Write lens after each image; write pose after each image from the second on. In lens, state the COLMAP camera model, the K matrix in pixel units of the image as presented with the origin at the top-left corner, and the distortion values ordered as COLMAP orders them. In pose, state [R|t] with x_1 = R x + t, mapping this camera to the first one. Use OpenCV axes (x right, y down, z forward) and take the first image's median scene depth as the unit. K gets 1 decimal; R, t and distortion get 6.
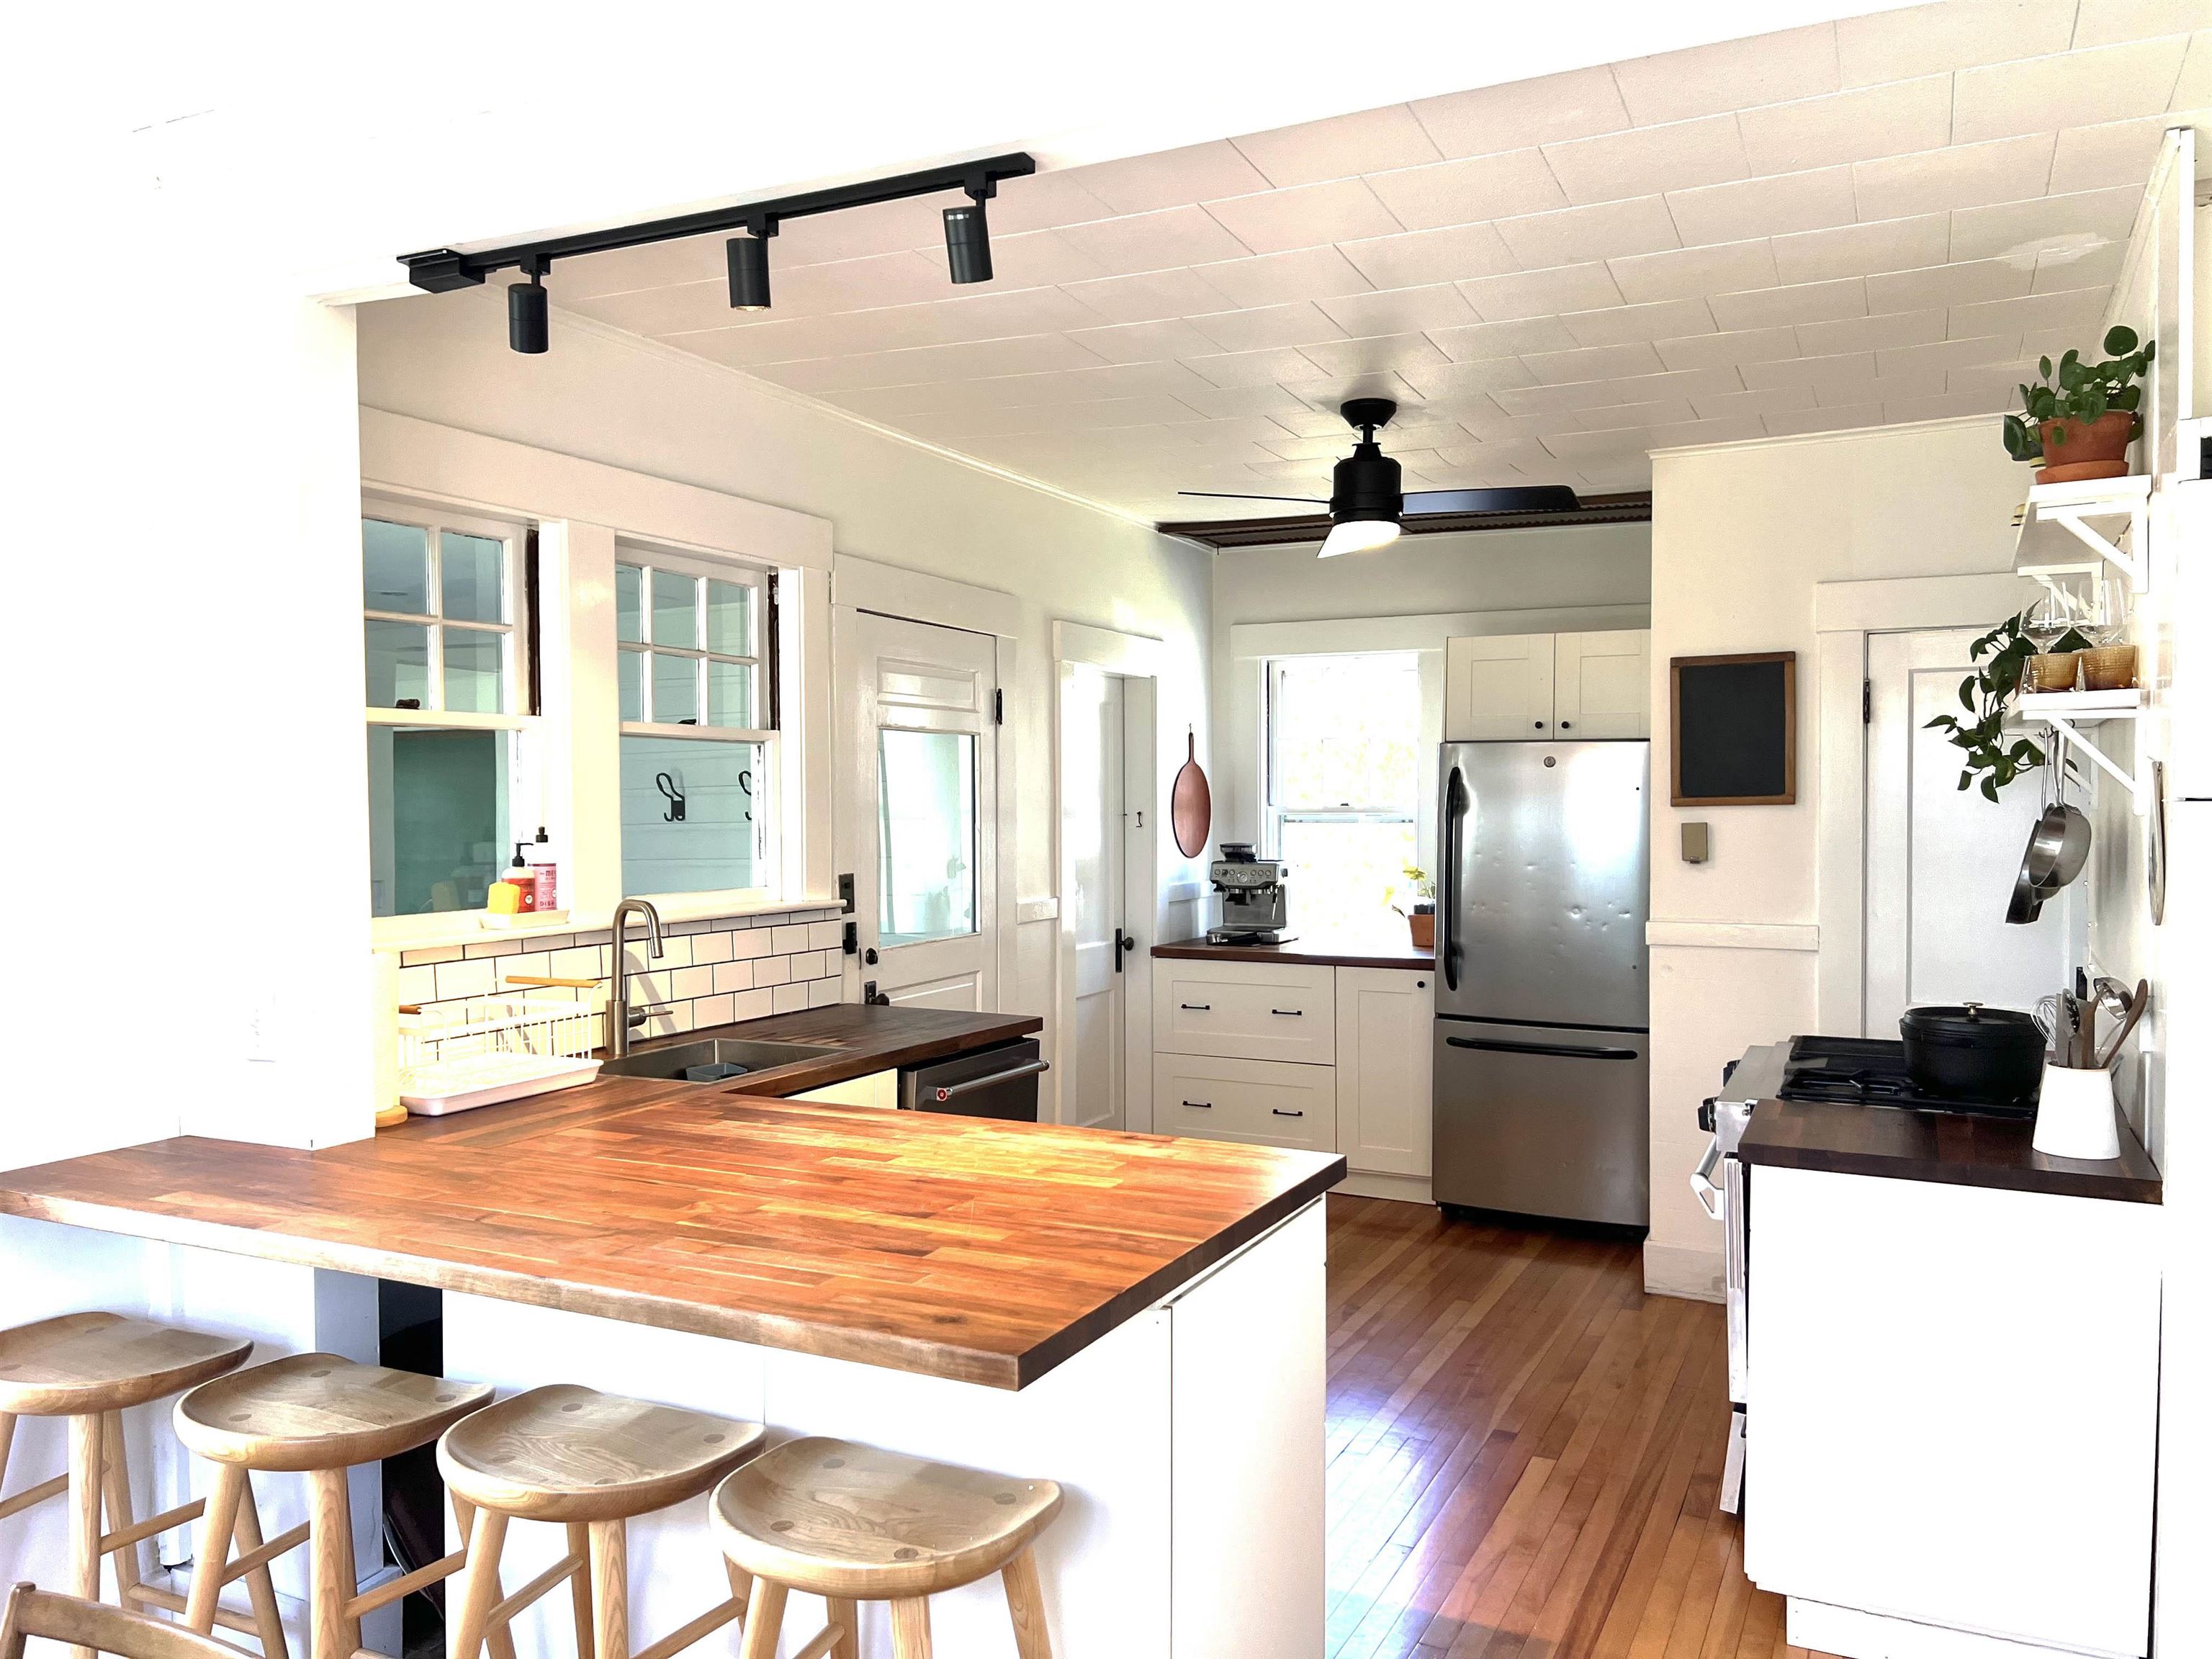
lens RADIAL K [[1652.8, 0, 1100.9], [0, 1652.8, 829.9], [0, 0, 1]] dist [0.060187, -0.065693]
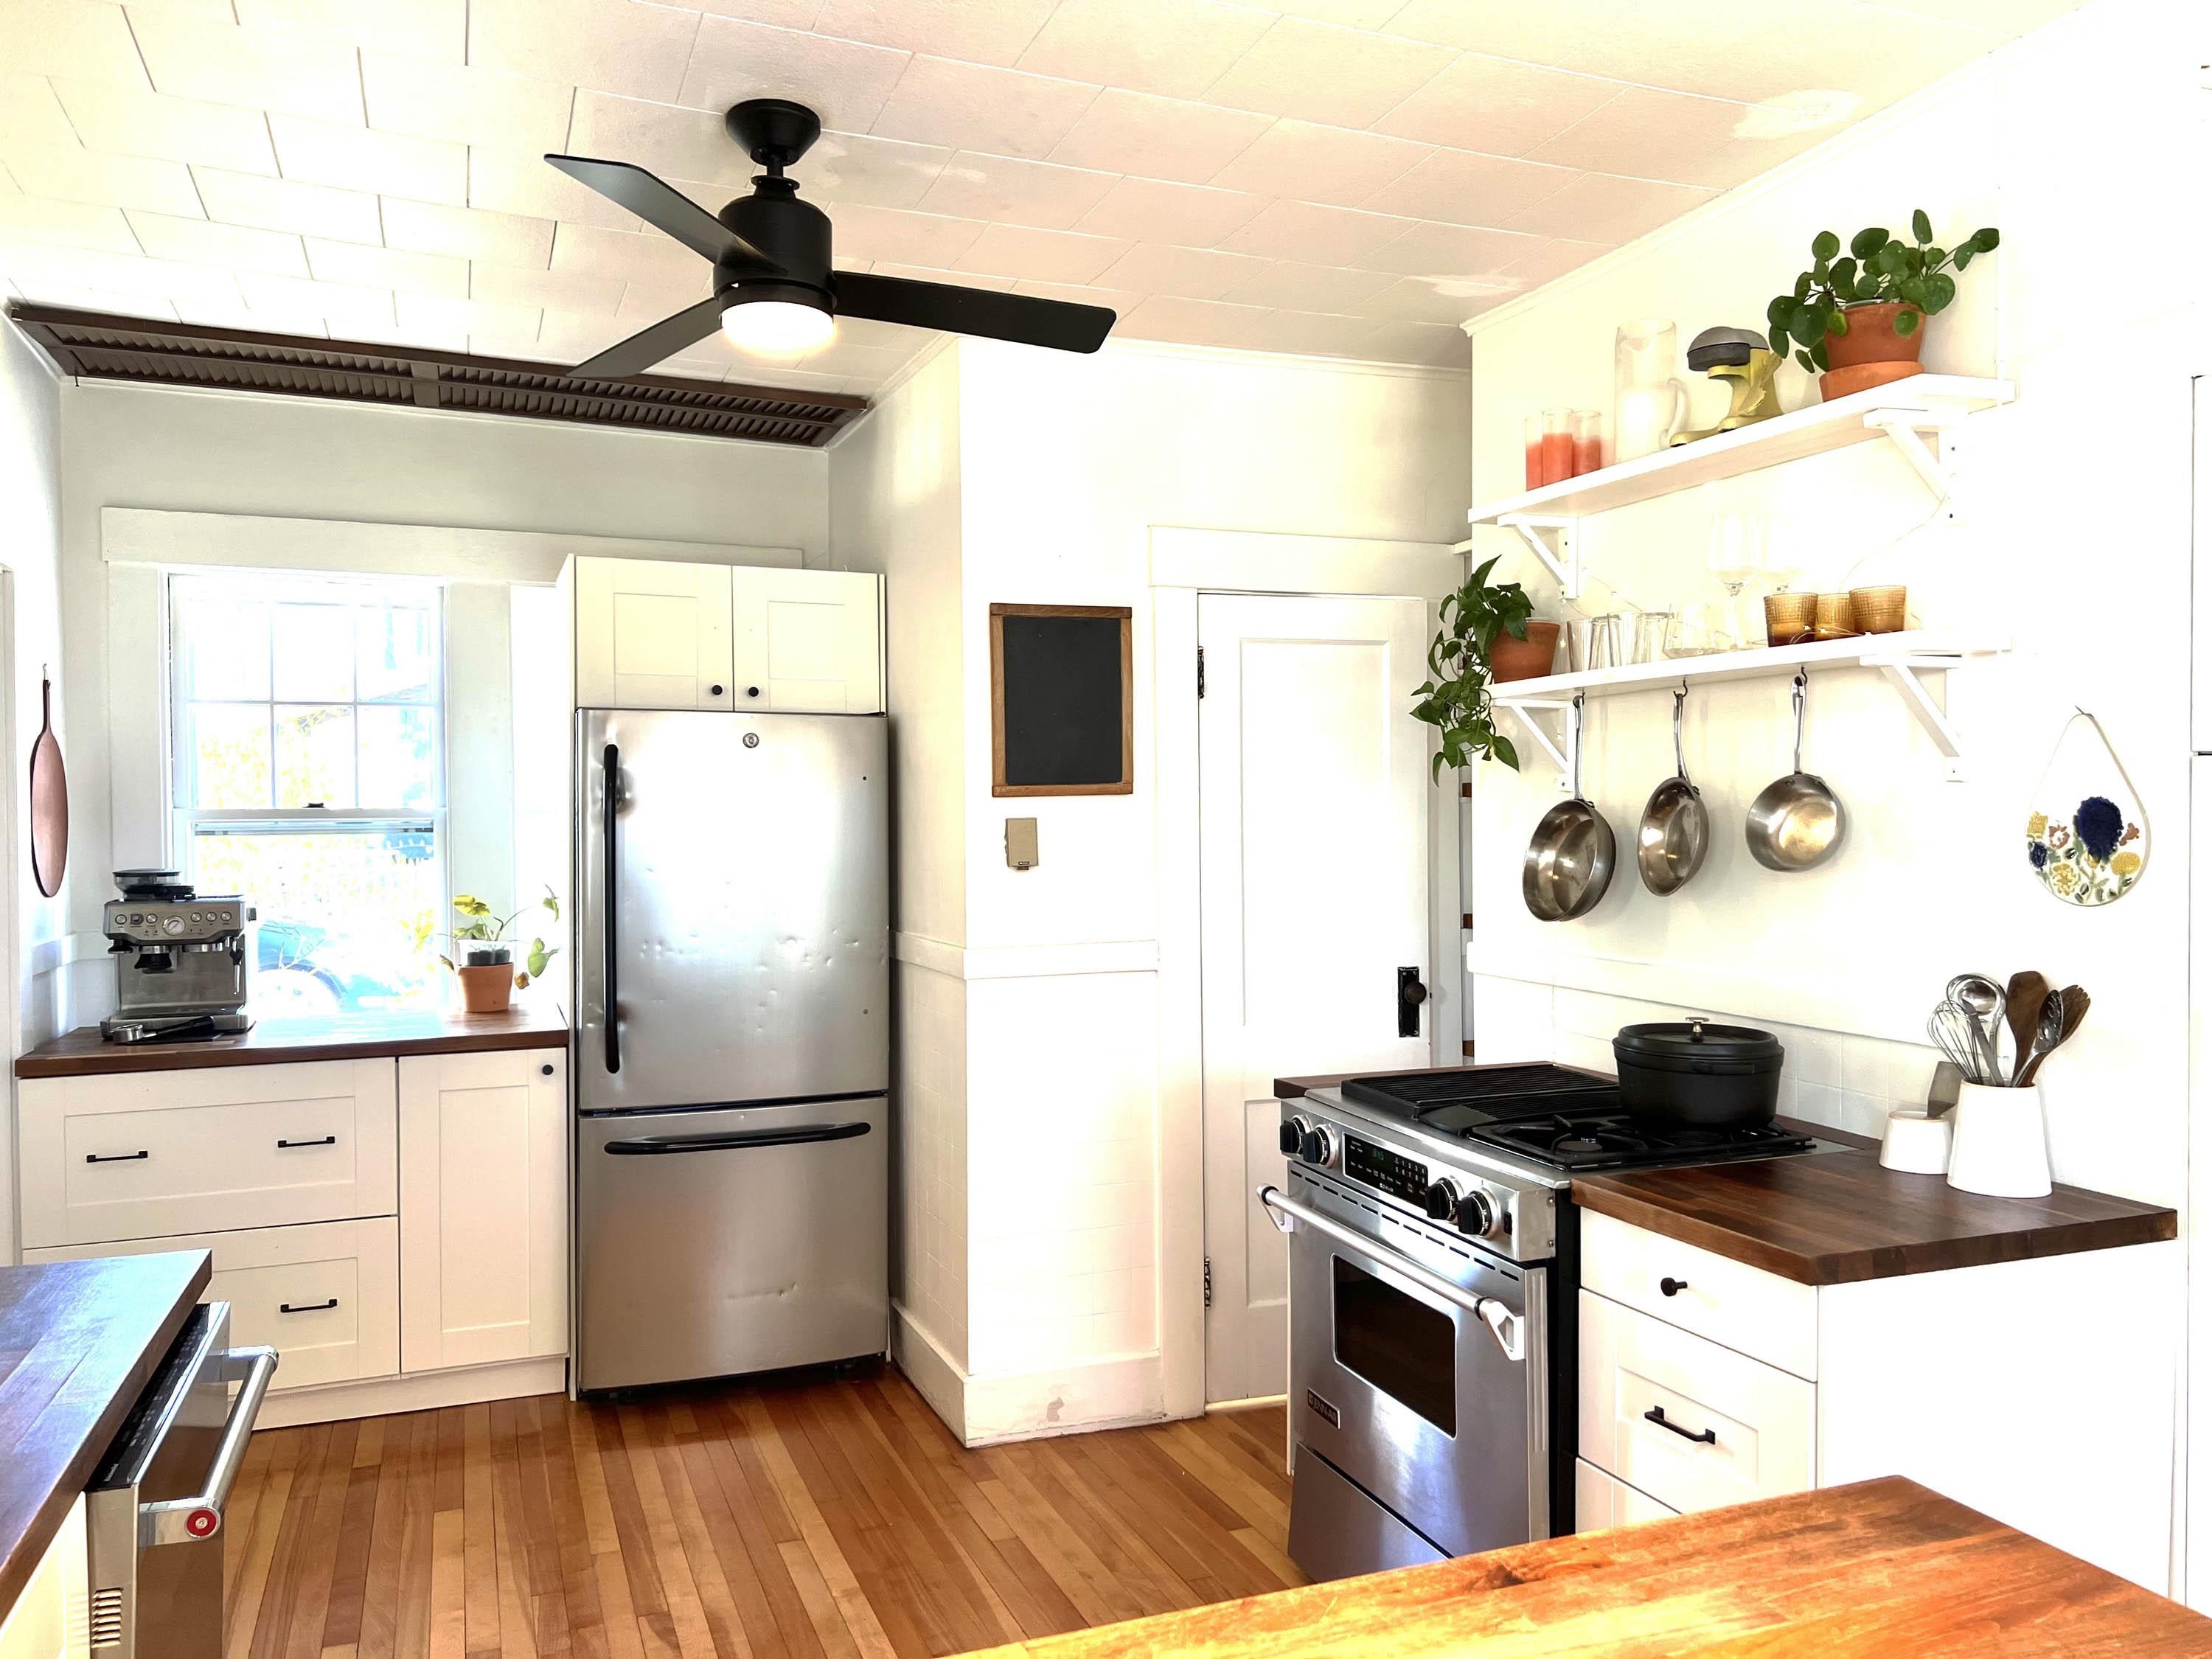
lens RADIAL K [[1652.8, 0, 1119.4], [0, 1652.8, 844.4], [0, 0, 1]] dist [0.060187, -0.065693]
pose [[0.660166, -0.015475, 0.750960, -0.153882], [0.021396, 0.999769, 0.001794, 0.005920], [-0.750815, 0.014883, 0.660345, 0.372240]]
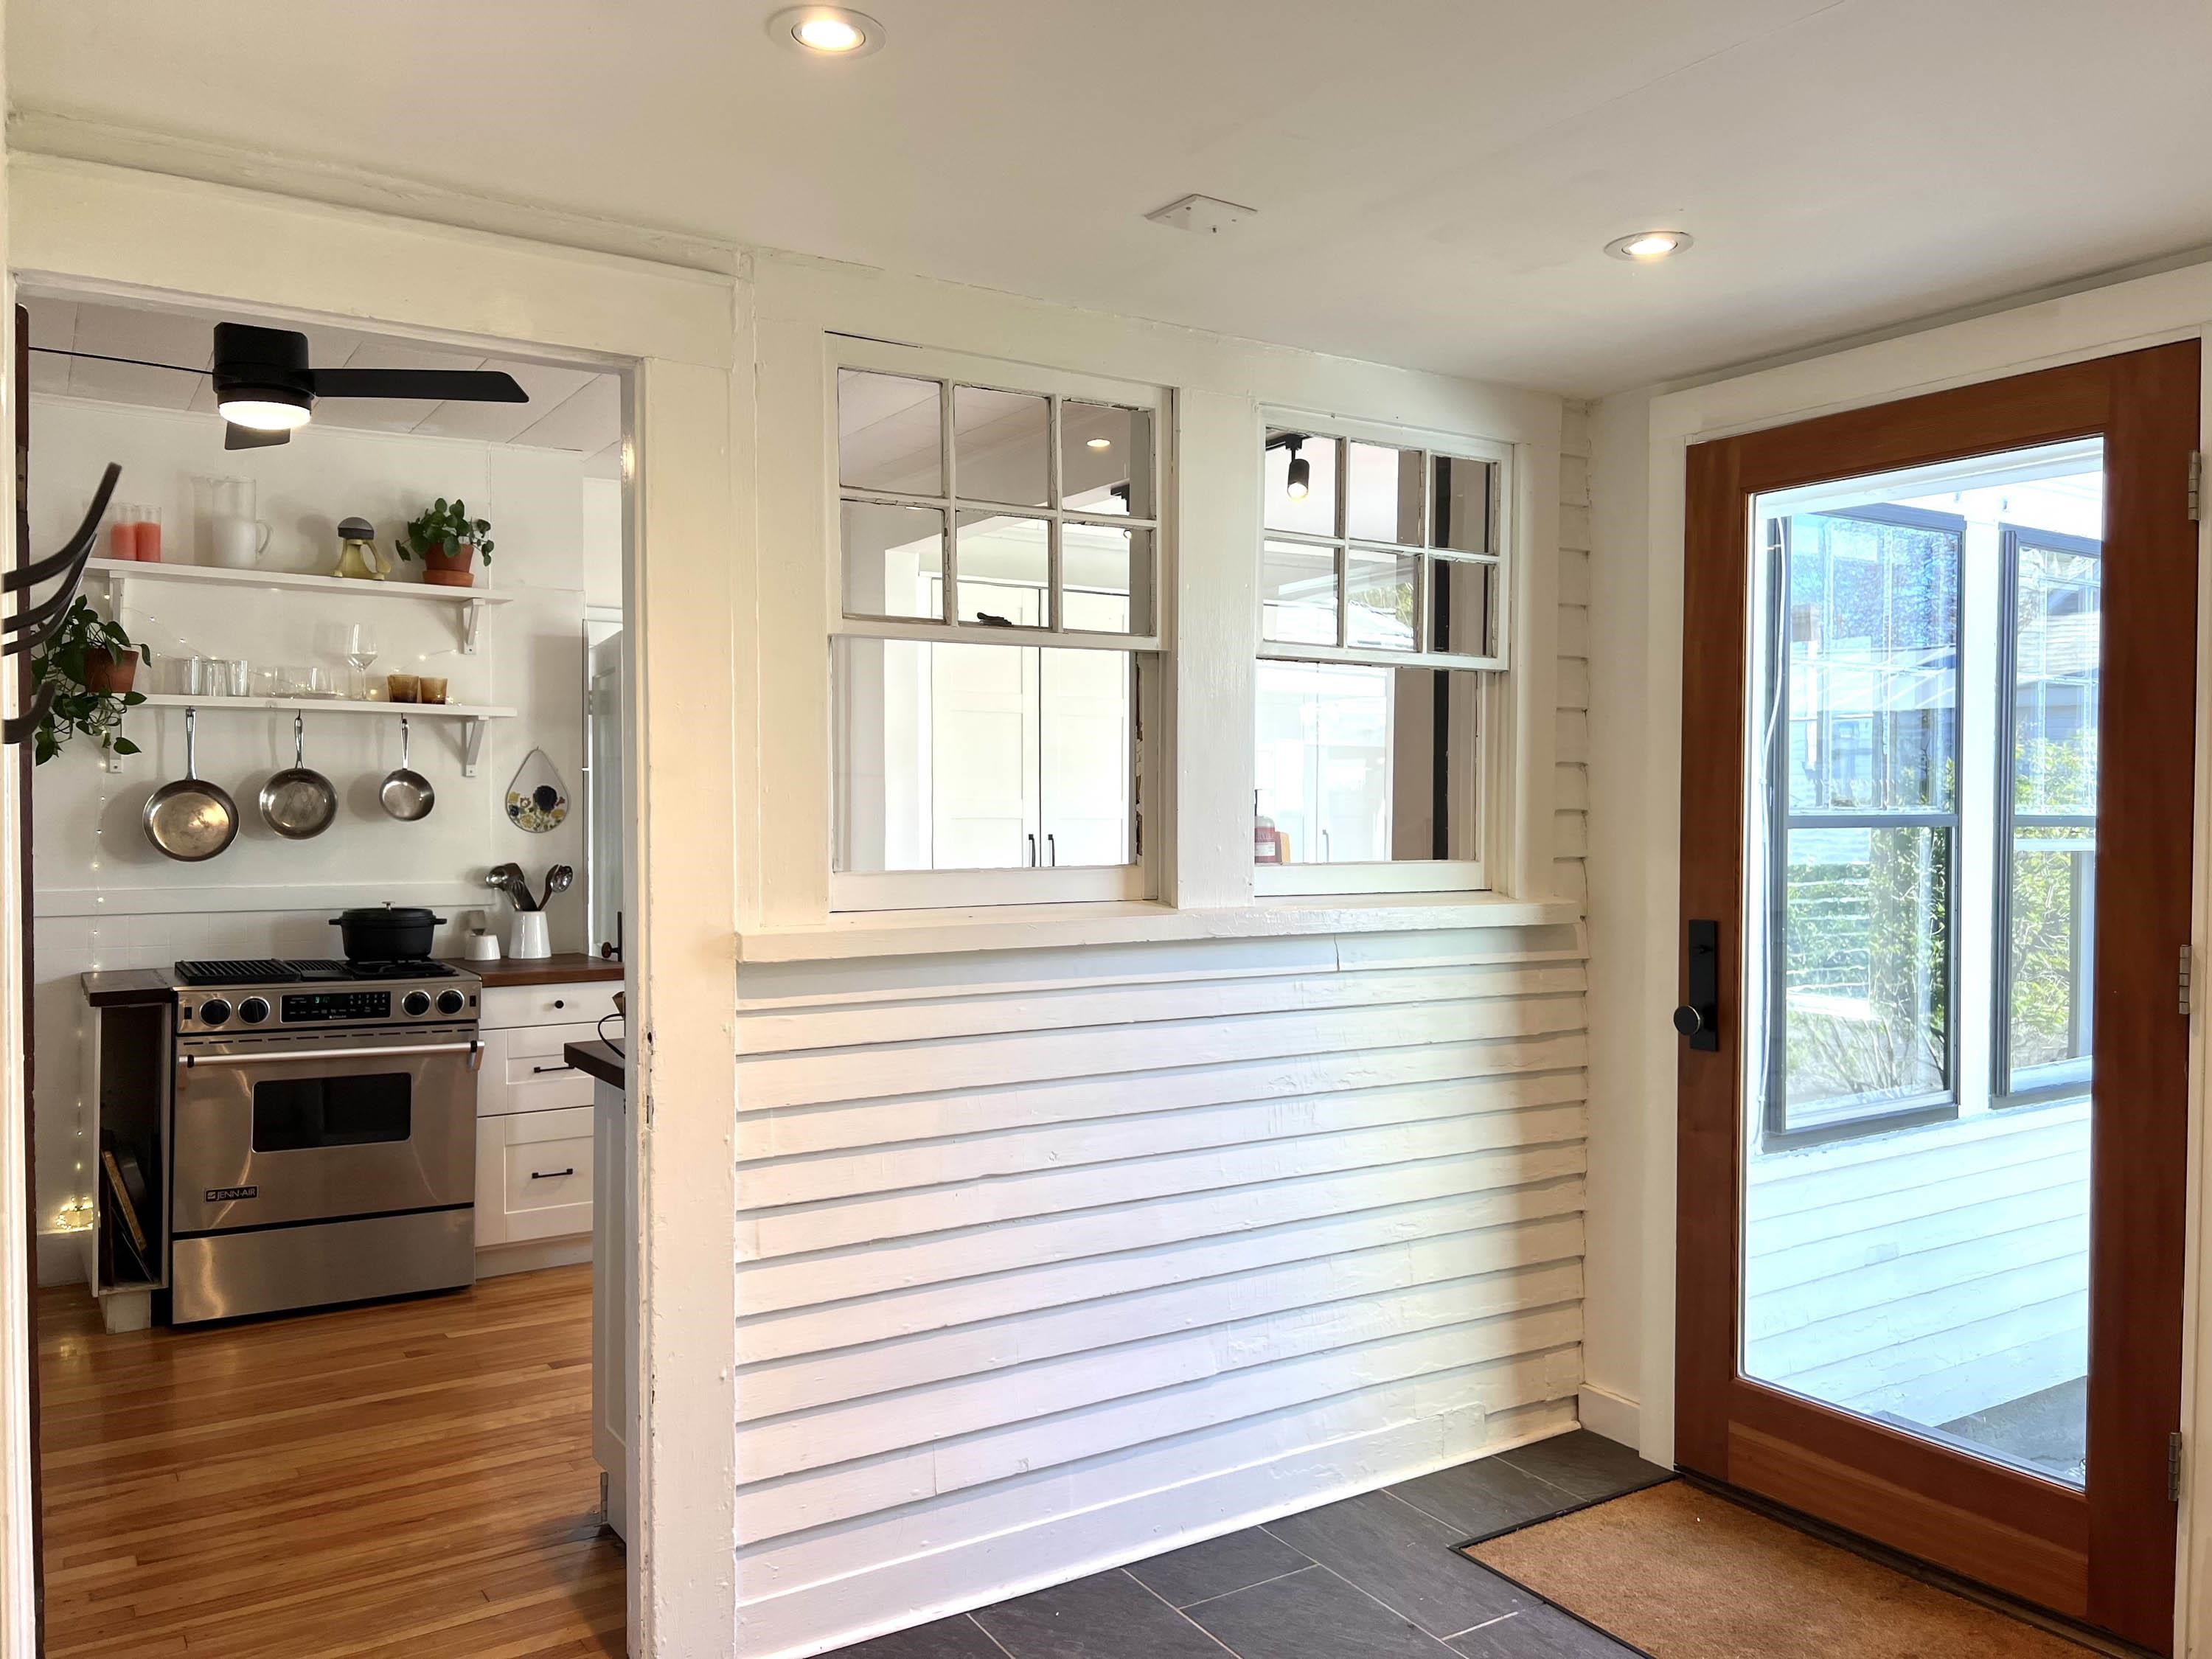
lens RADIAL K [[1652.8, 0, 1103.4], [0, 1652.8, 850.0], [0, 0, 1]] dist [0.060187, -0.065693]
pose [[-0.852689, -0.015416, 0.522191, -0.501223], [0.008803, 0.998999, 0.043868, -0.002992], [-0.522344, 0.042003, -0.851700, 1.213508]]
